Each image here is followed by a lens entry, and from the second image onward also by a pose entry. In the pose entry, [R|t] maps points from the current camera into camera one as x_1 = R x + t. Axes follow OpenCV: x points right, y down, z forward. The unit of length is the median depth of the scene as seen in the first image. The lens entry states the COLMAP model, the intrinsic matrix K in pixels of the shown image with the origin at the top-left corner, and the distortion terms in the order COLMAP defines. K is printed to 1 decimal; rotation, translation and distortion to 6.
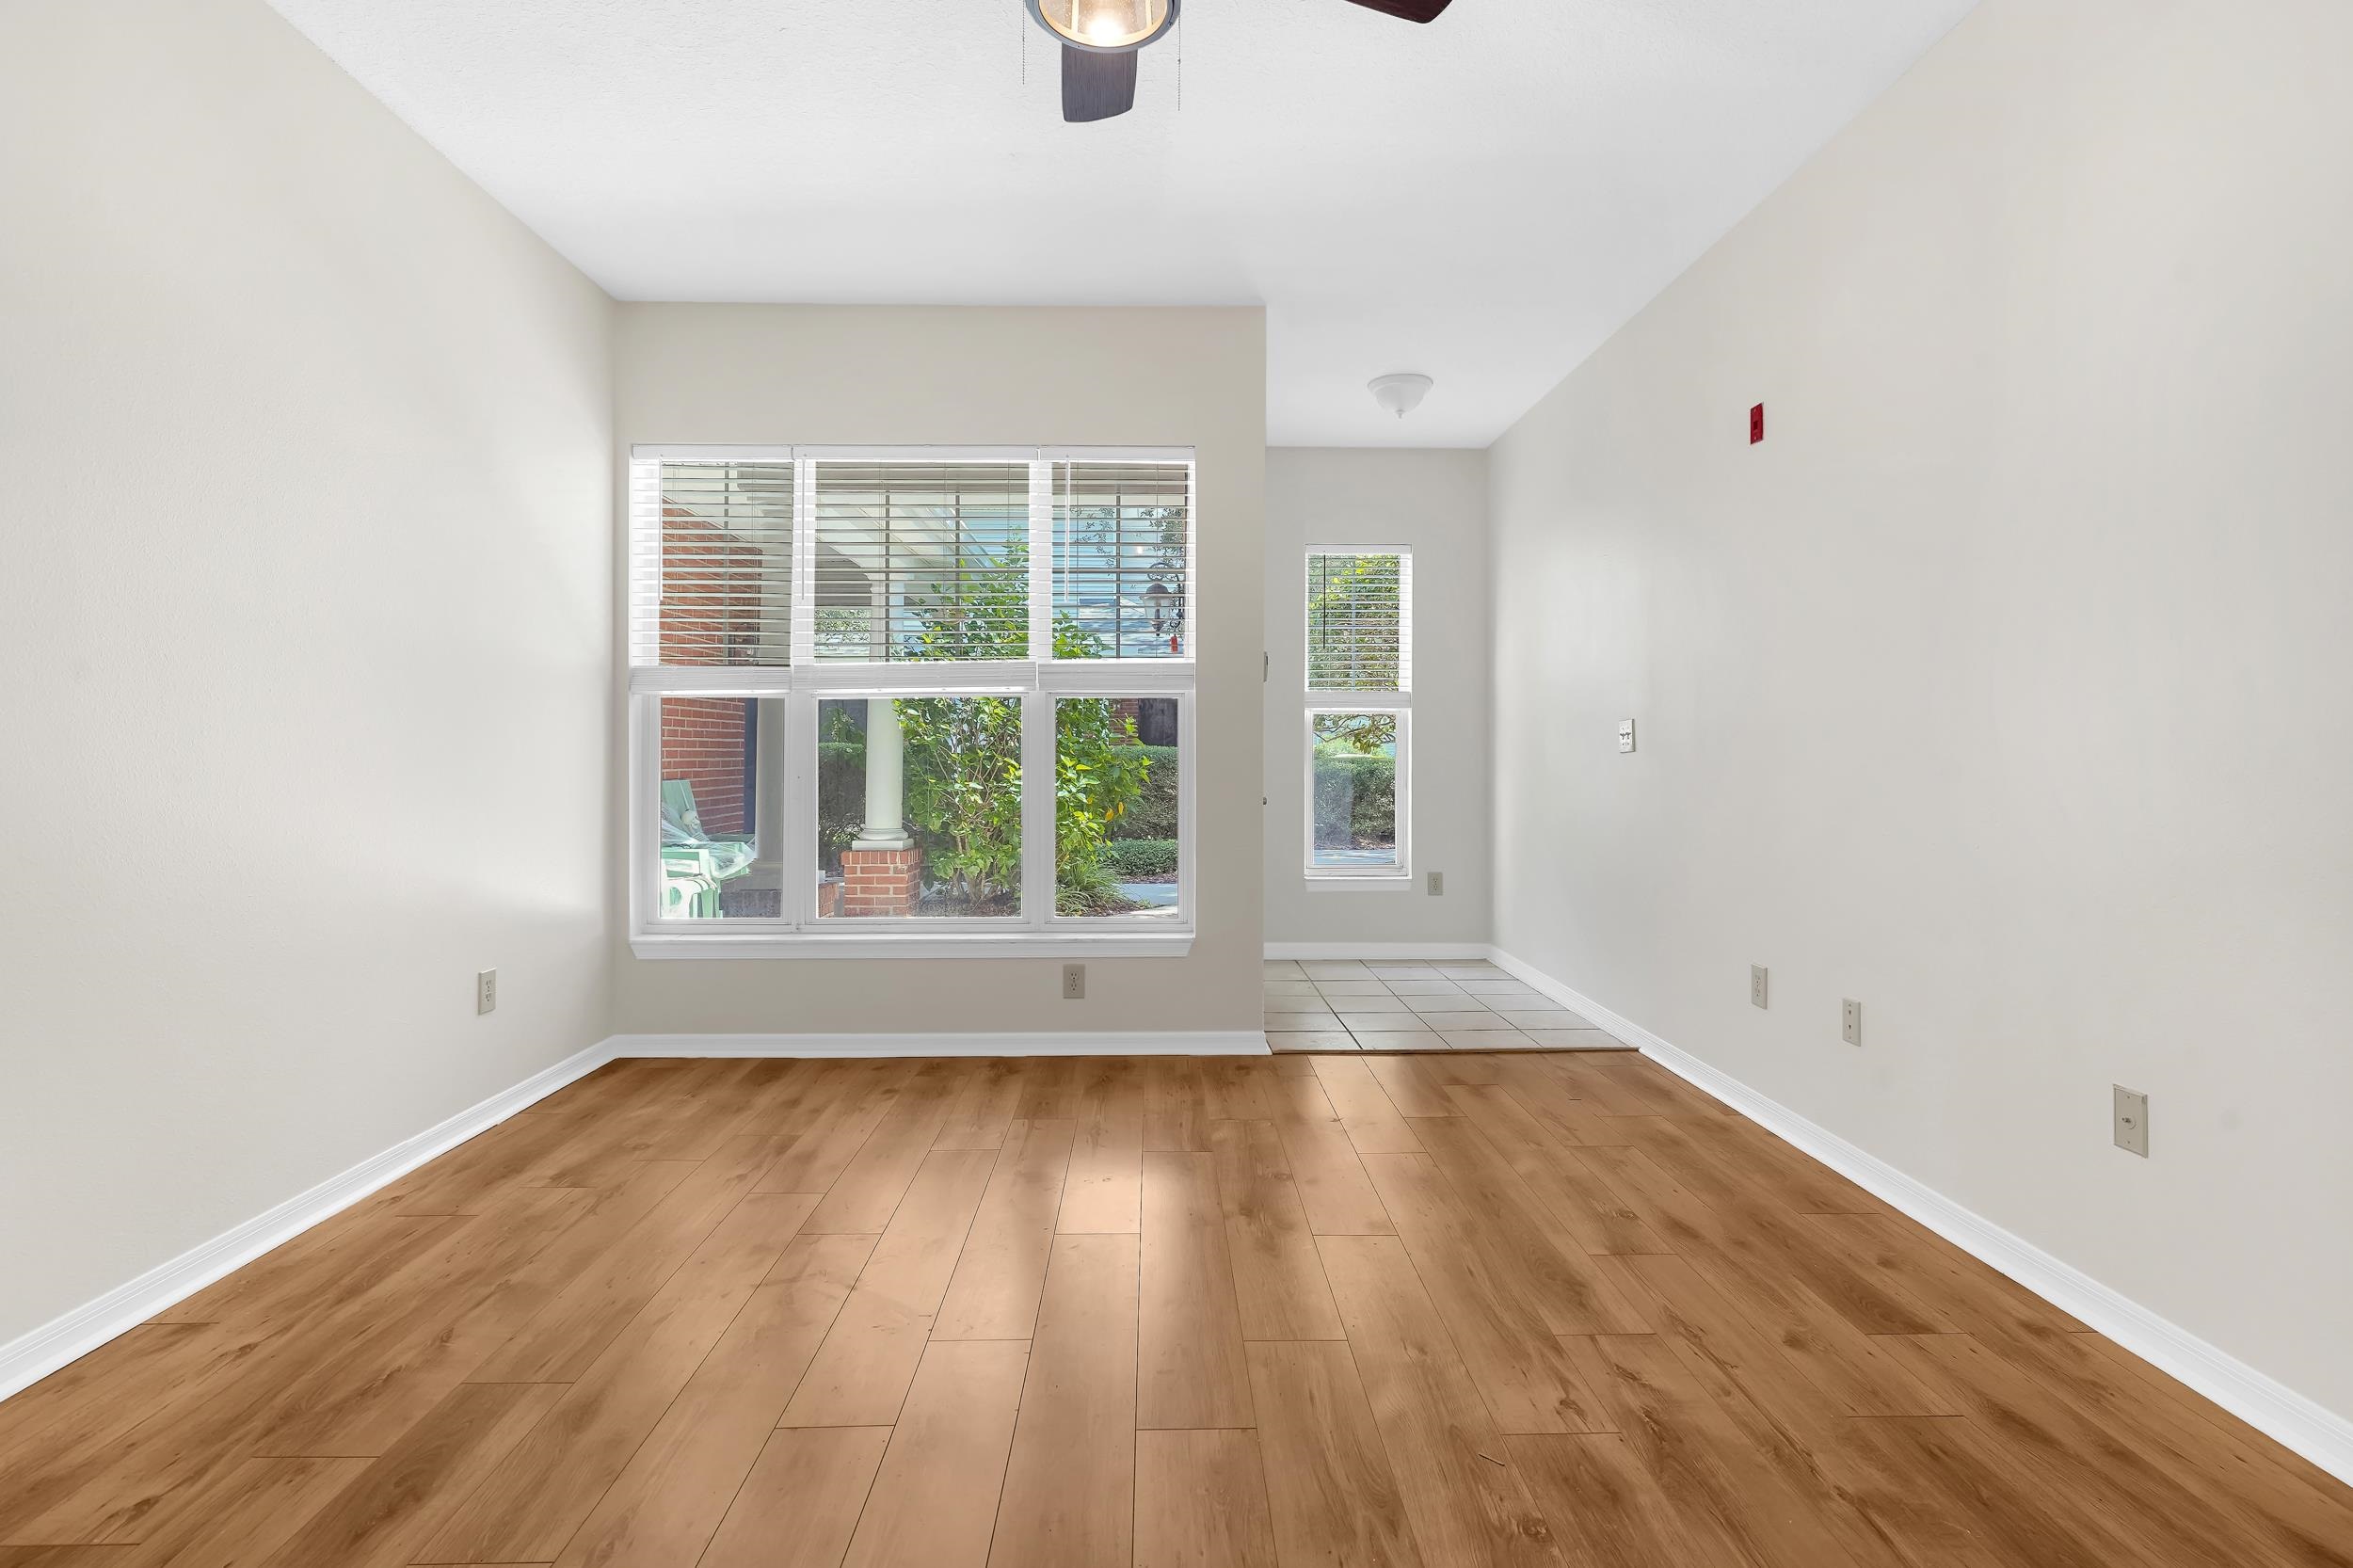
lens RADIAL K [[1134.6, 0, 1162.8], [0, 1134.6, 768.7], [0, 0, 1]] dist [-0.006791, 0.004553]
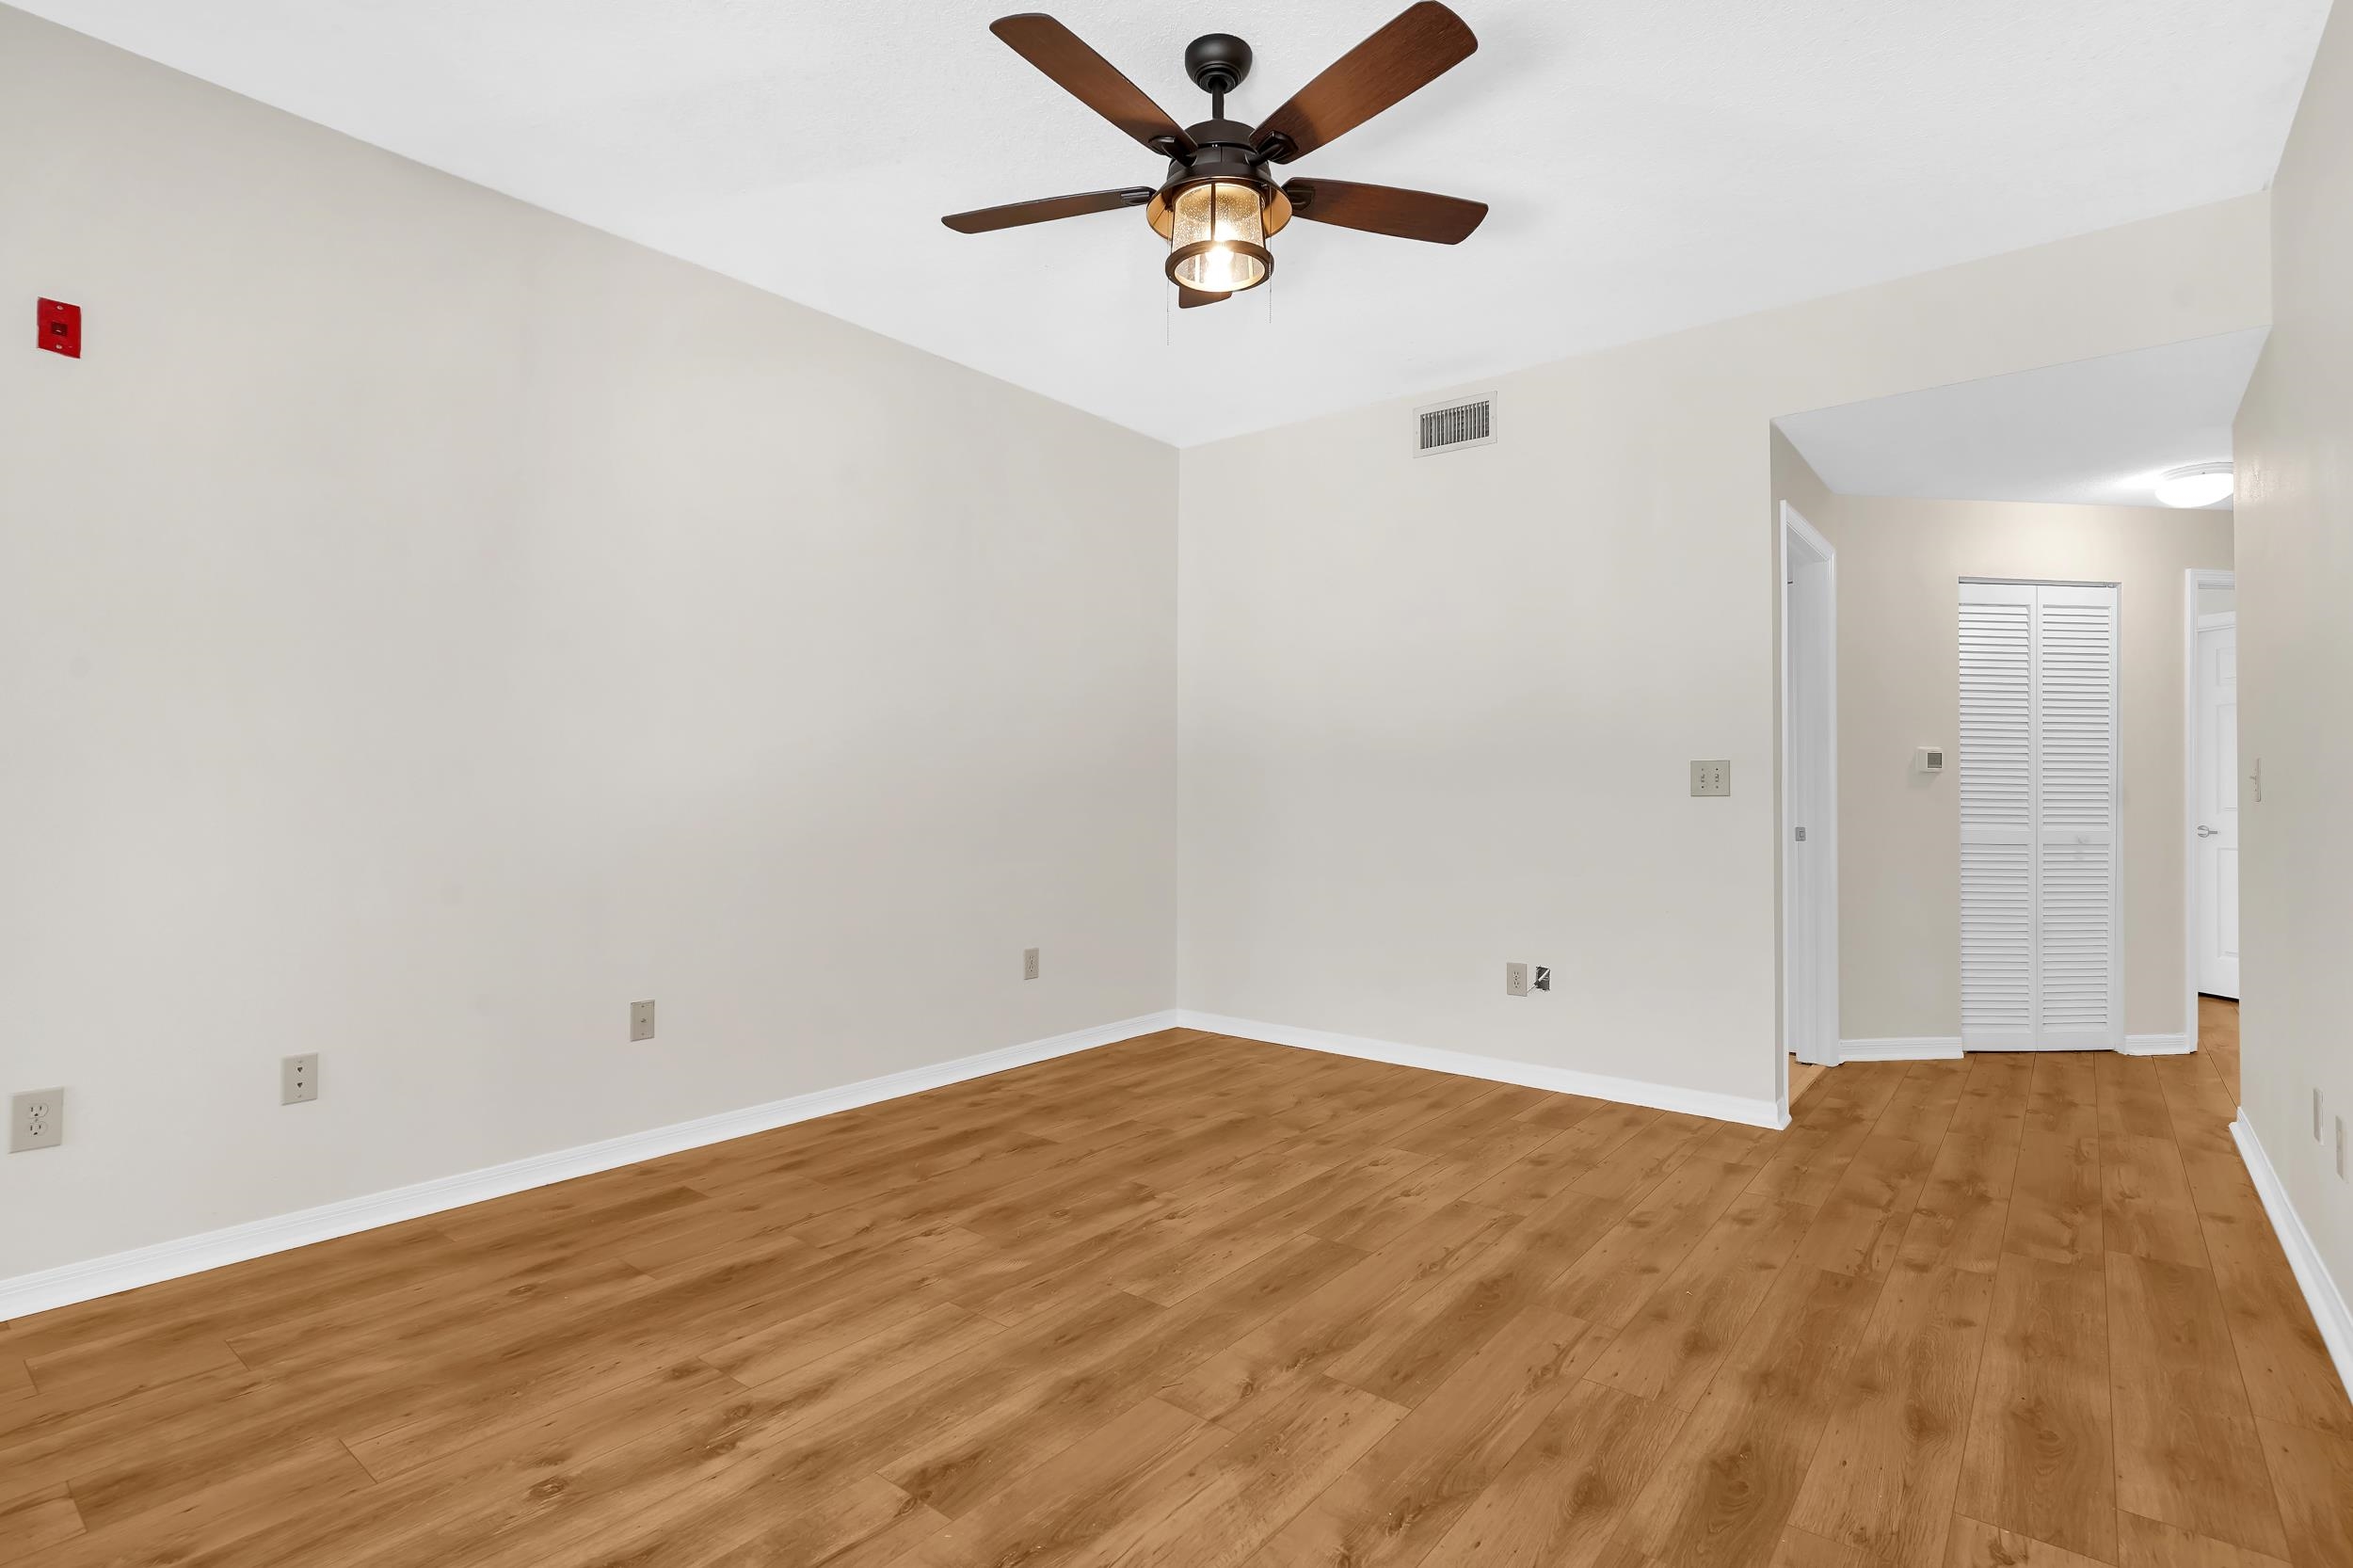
lens RADIAL K [[1134.6, 0, 1200.4], [0, 1134.6, 786.6], [0, 0, 1]] dist [-0.006791, 0.004553]
pose [[-0.787582, -0.000590, 0.616209, -0.736857], [0.000632, 0.999998, 0.001765, -0.023759], [-0.616209, 0.001779, -0.787580, 1.711526]]
